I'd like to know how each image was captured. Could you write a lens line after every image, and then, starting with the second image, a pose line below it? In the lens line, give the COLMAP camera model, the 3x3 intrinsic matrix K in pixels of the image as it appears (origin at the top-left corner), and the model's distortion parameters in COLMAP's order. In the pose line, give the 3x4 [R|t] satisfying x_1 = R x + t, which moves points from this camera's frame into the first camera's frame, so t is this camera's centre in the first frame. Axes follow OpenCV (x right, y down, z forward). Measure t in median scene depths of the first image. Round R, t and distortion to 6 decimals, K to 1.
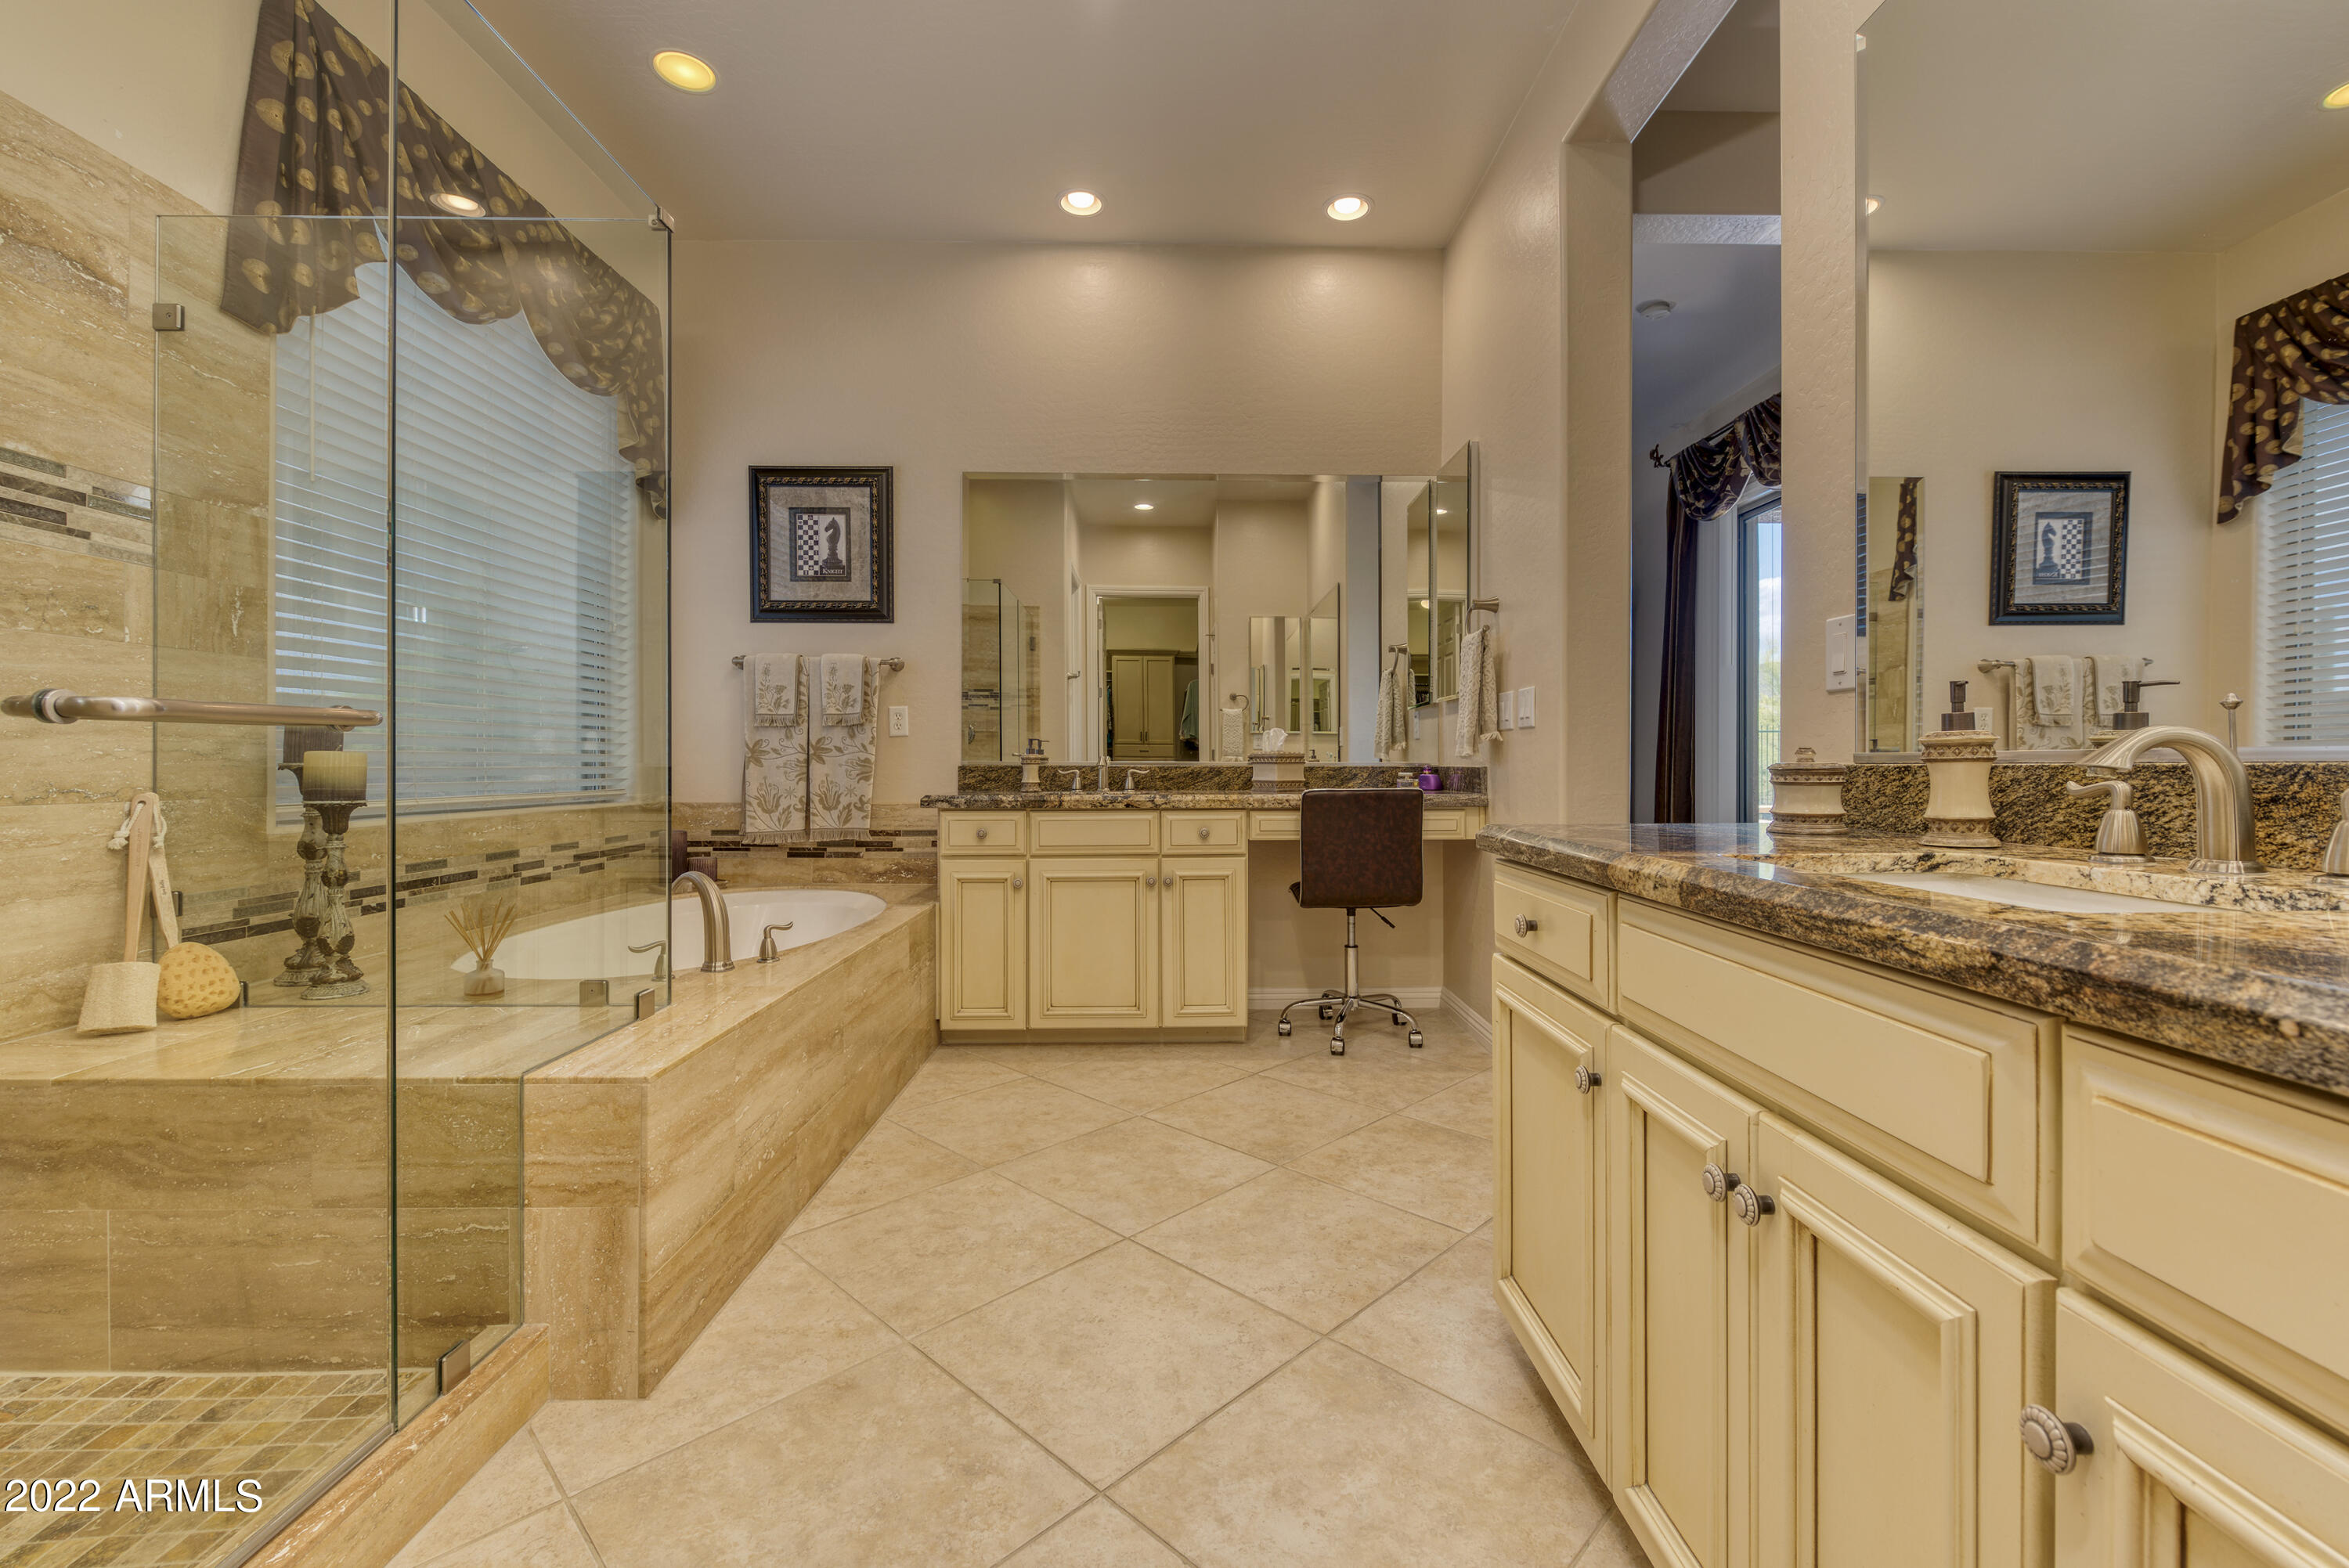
lens RADIAL K [[982.3, 0, 1178.8], [0, 982.3, 767.9], [0, 0, 1]] dist [-0.000103, -0.000199]
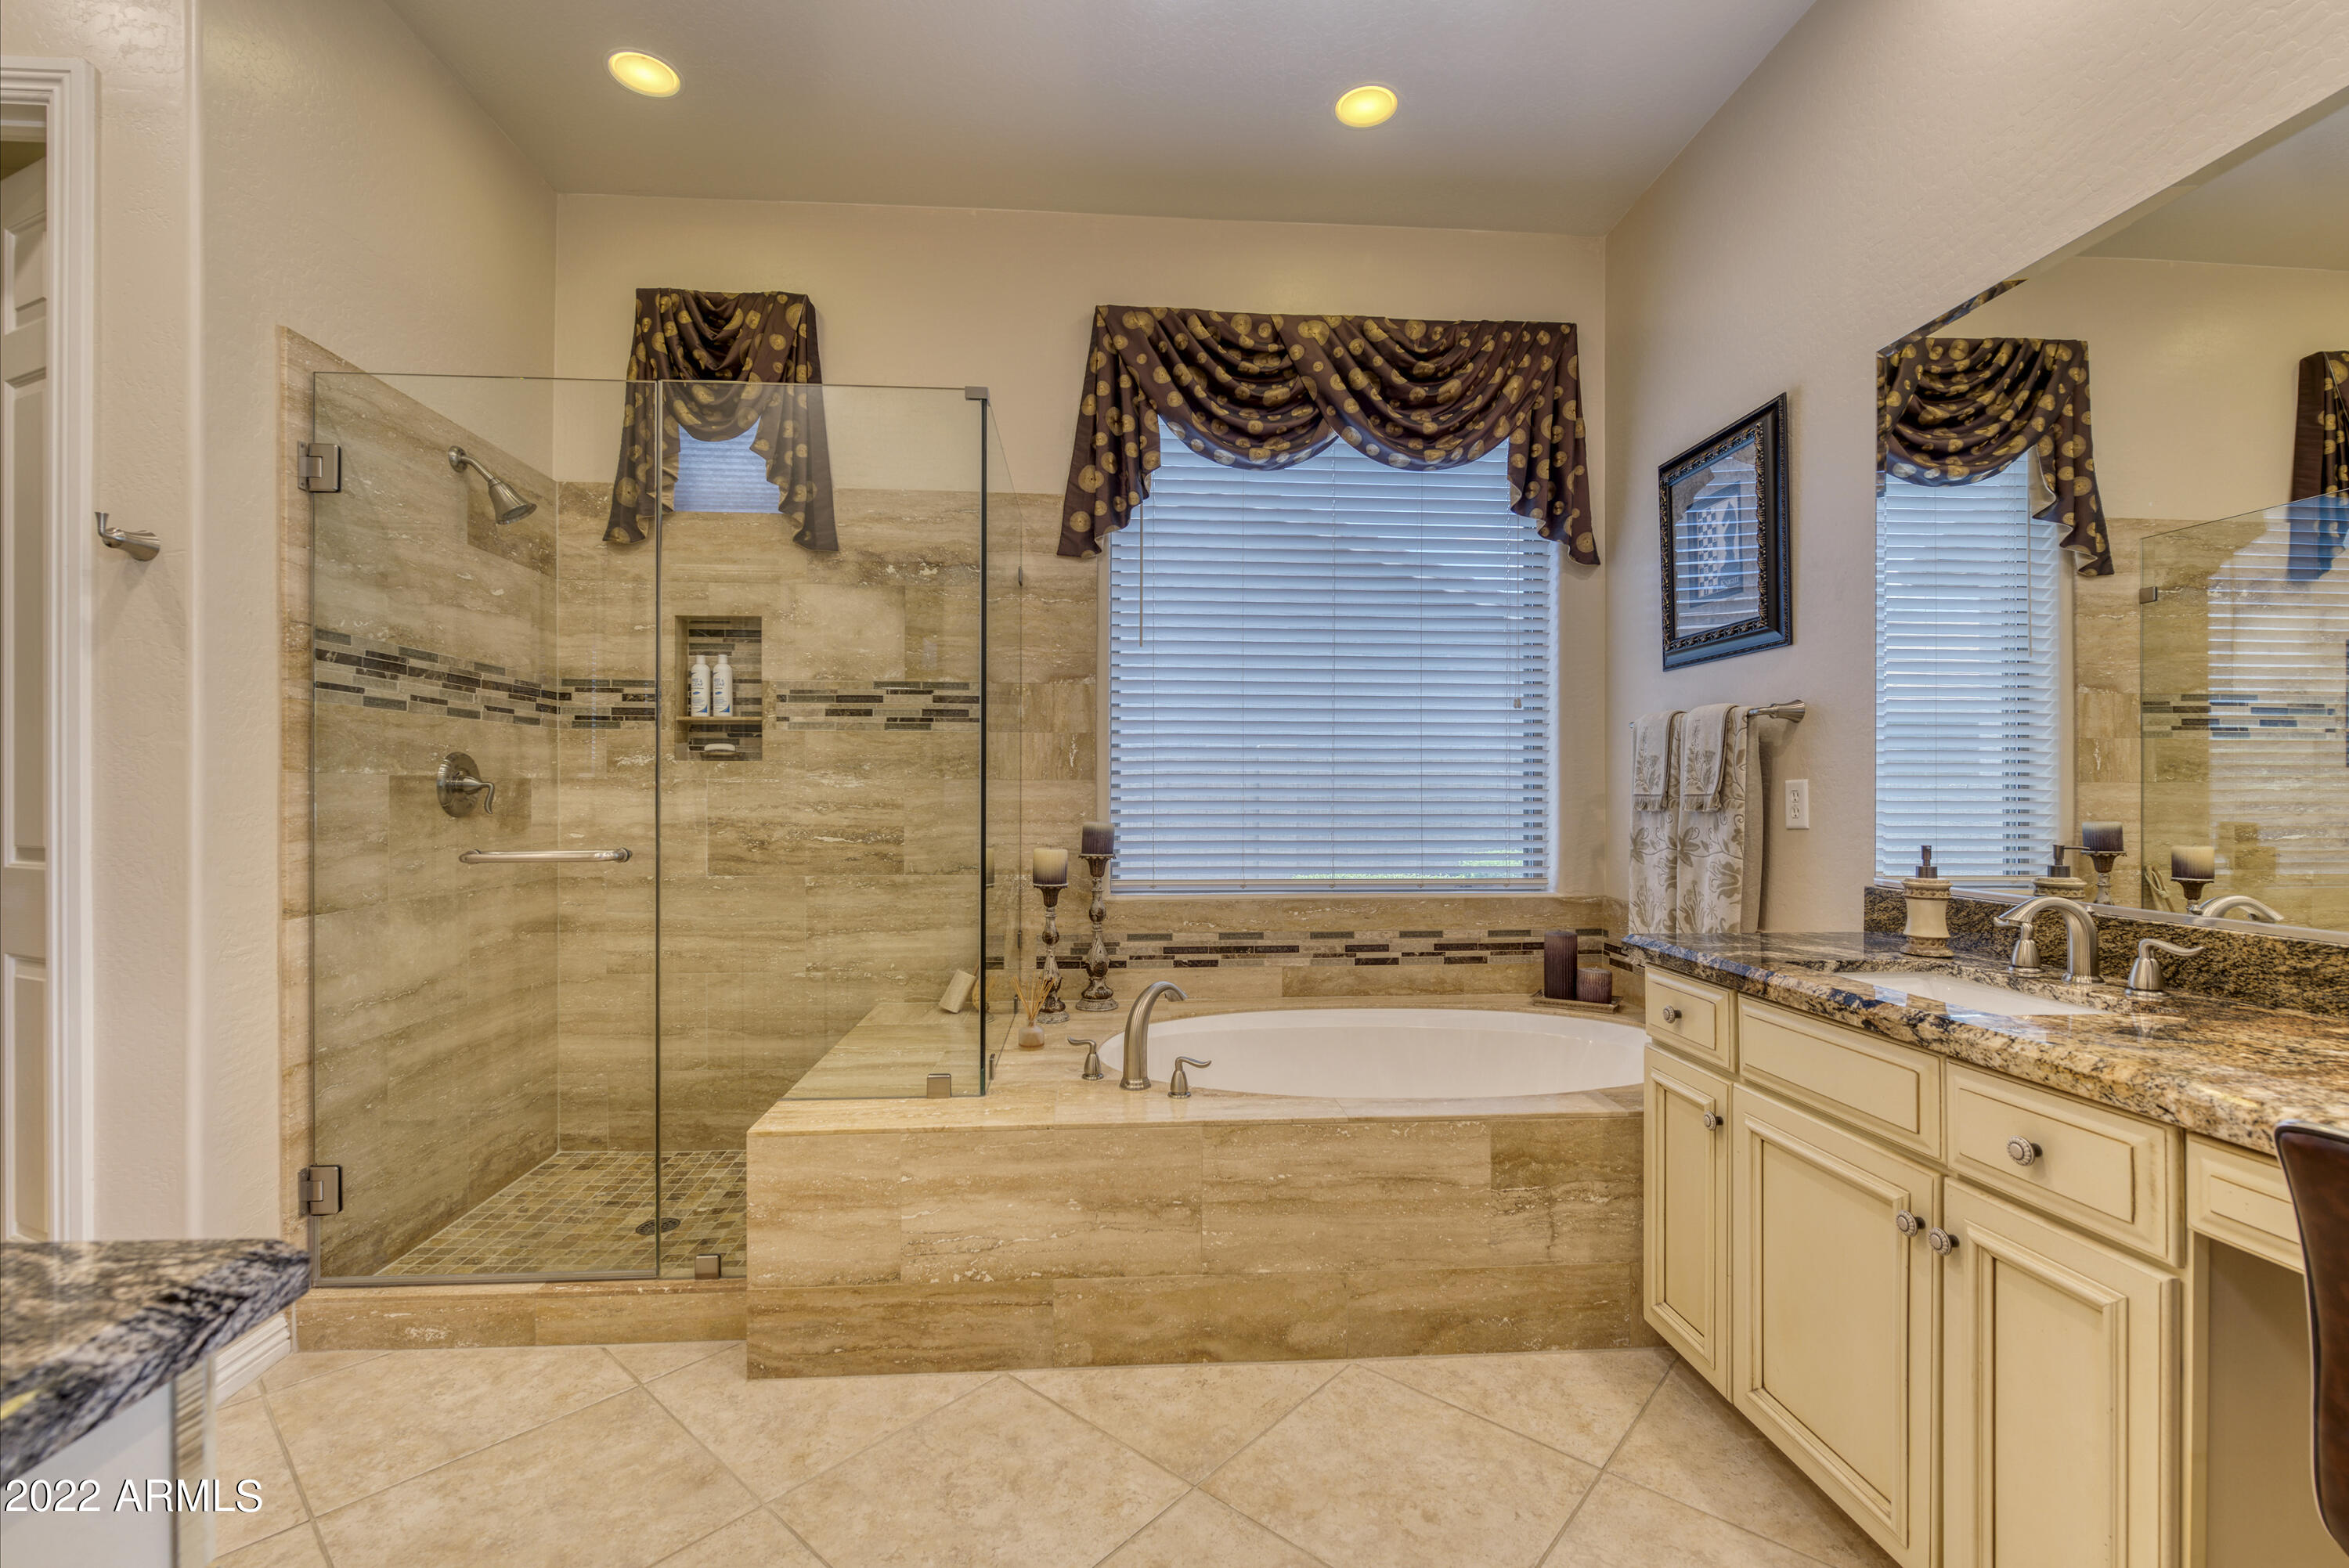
lens RADIAL K [[1008.2, 0, 1165.2], [0, 1008.2, 785.1], [0, 0, 1]] dist [-0.001661, -0.000631]
pose [[0.058924, -0.006382, -0.998242, 0.400780], [-0.005640, 0.999961, -0.006726, -0.065865], [0.998247, 0.006026, 0.058886, 0.718446]]
